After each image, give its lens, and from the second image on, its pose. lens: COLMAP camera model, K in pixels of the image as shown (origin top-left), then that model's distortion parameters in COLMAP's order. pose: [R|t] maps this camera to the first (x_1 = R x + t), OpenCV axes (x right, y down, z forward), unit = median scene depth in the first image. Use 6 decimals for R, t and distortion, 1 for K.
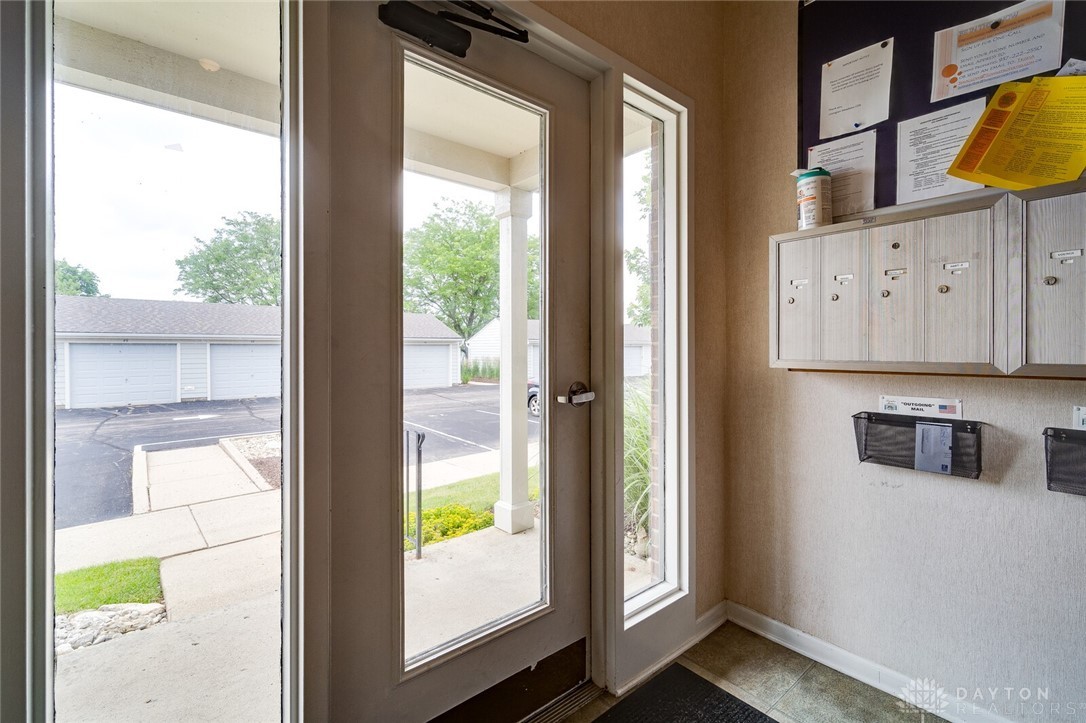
lens RADIAL K [[469.7, 0, 543.5], [0, 469.7, 354.6], [0, 0, 1]] dist [0.002071, 0.000074]
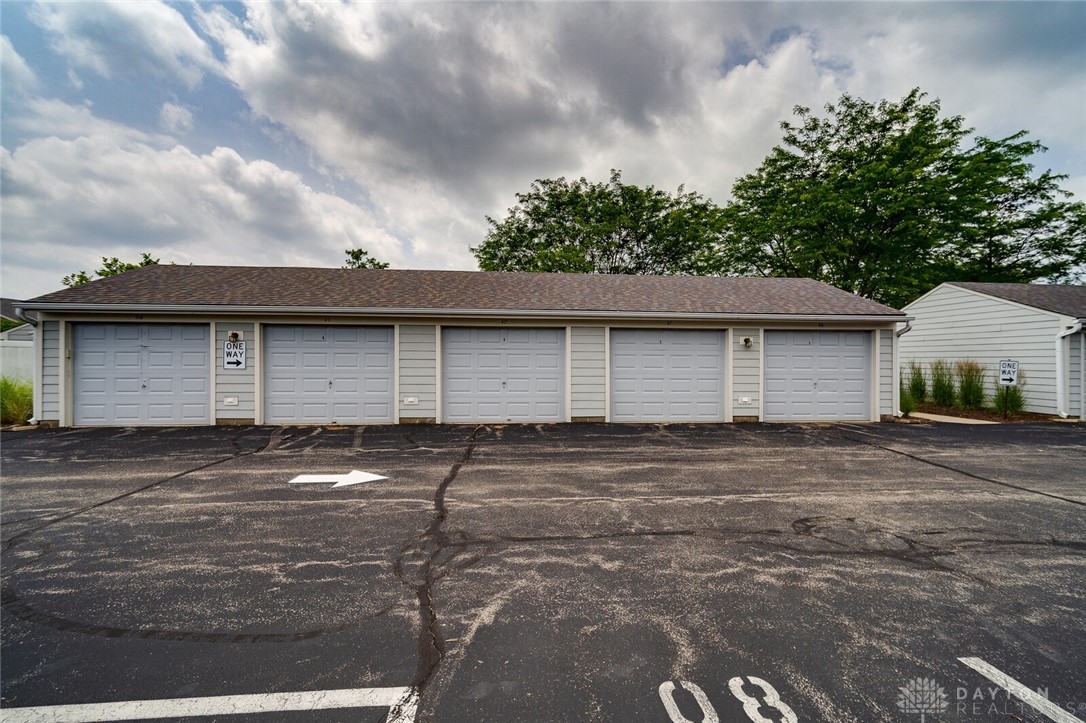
lens RADIAL K [[484.3, 0, 546.4], [0, 484.3, 356.7], [0, 0, 1]] dist [0.002498, -0.000004]
pose [[0.824775, 0.004576, -0.565442, -0.150057], [-0.015207, 0.999785, -0.014090, 0.012074], [0.565256, 0.020220, 0.824667, 0.331093]]
